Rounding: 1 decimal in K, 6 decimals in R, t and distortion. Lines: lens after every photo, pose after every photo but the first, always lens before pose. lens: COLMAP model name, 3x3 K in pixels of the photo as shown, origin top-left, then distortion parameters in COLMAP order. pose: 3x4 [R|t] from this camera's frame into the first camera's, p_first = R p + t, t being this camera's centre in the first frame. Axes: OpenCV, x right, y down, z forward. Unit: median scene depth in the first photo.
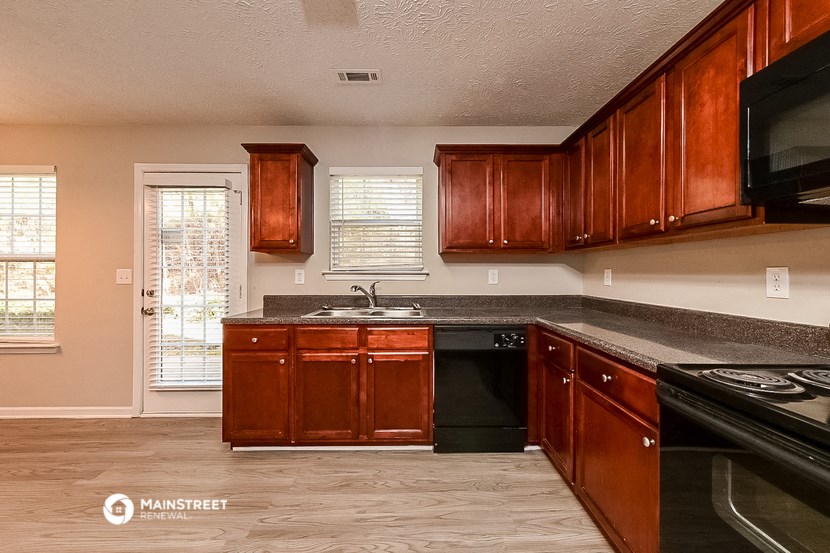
lens RADIAL K [[330.2, 0, 416.0], [0, 330.2, 271.7], [0, 0, 1]] dist [-0.000146, -0.000042]
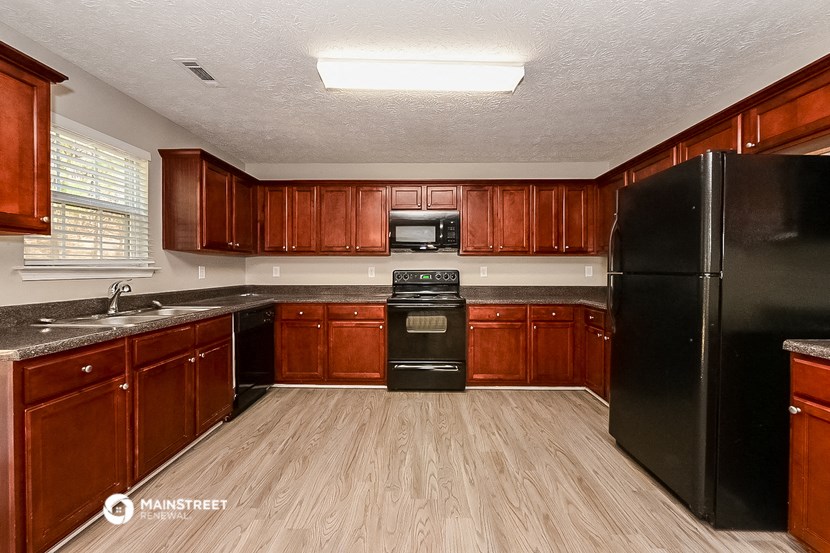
lens RADIAL K [[330.2, 0, 415.8], [0, 330.2, 273.4], [0, 0, 1]] dist [-0.000146, -0.000042]
pose [[0.028882, -0.012706, 0.999502, -1.306835], [-0.003484, 0.999912, 0.012811, 0.000288], [-0.999577, -0.003852, 0.028836, 0.360710]]
